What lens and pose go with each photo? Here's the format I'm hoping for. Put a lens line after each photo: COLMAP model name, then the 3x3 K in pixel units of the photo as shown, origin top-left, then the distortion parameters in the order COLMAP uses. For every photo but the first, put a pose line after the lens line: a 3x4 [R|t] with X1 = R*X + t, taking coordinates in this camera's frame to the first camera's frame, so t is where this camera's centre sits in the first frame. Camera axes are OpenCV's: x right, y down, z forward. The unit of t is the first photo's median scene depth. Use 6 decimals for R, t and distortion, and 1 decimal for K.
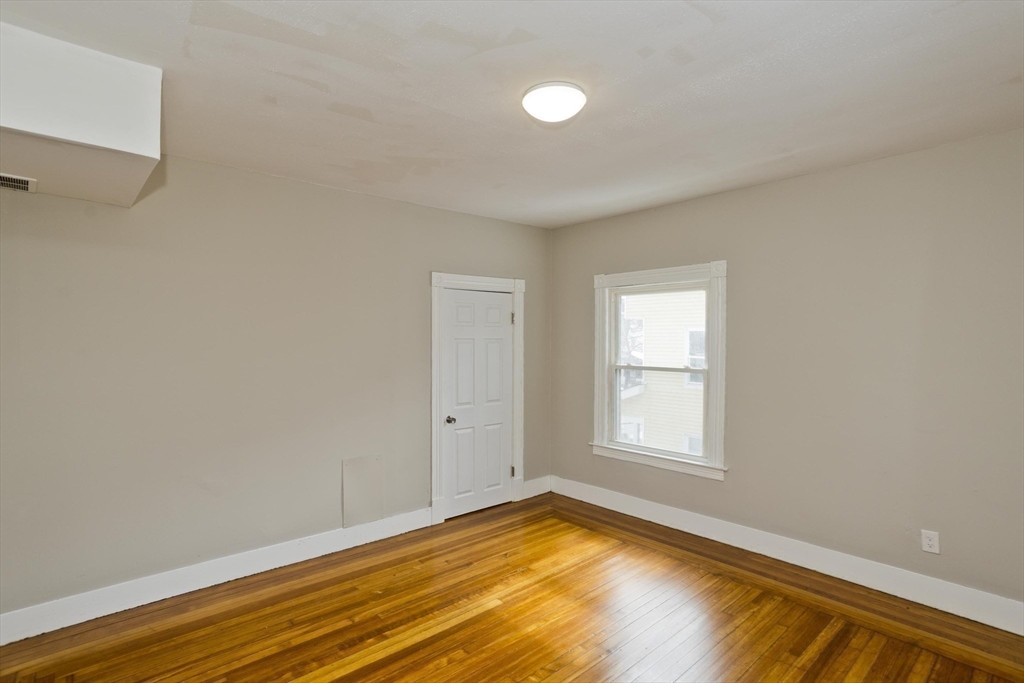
lens RADIAL K [[499.3, 0, 519.4], [0, 499.3, 346.5], [0, 0, 1]] dist [-0.037017, 0.021309]
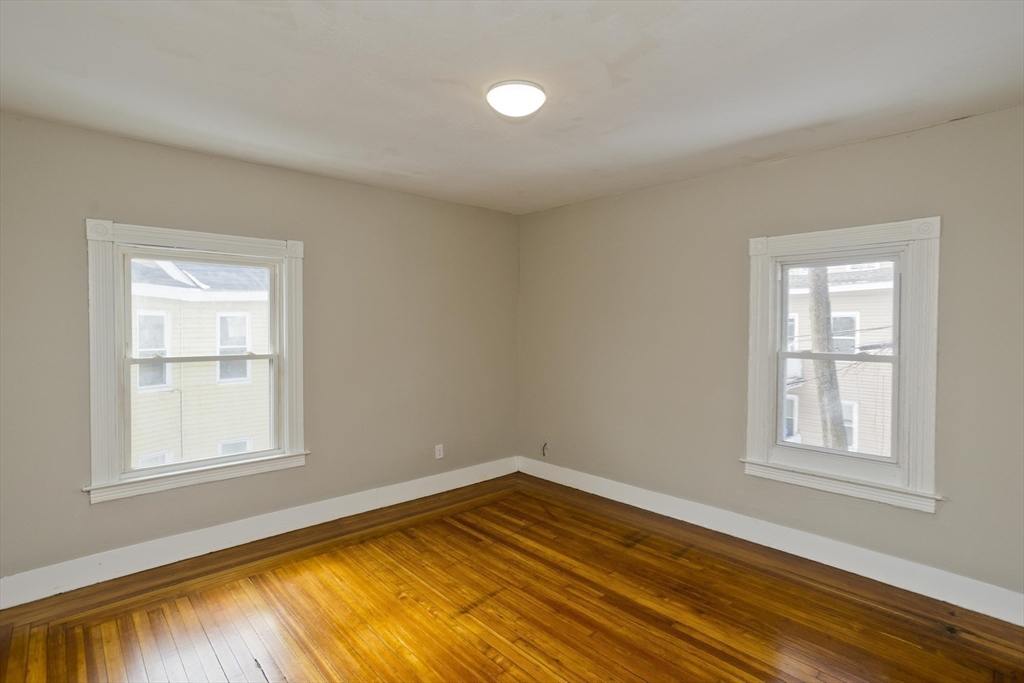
lens RADIAL K [[499.3, 0, 518.3], [0, 499.3, 335.0], [0, 0, 1]] dist [-0.037017, 0.021309]
pose [[-0.004831, -0.017367, 0.999838, -0.658515], [0.009383, 0.999804, 0.017411, -0.002522], [-0.999944, 0.009465, -0.004667, 0.656101]]
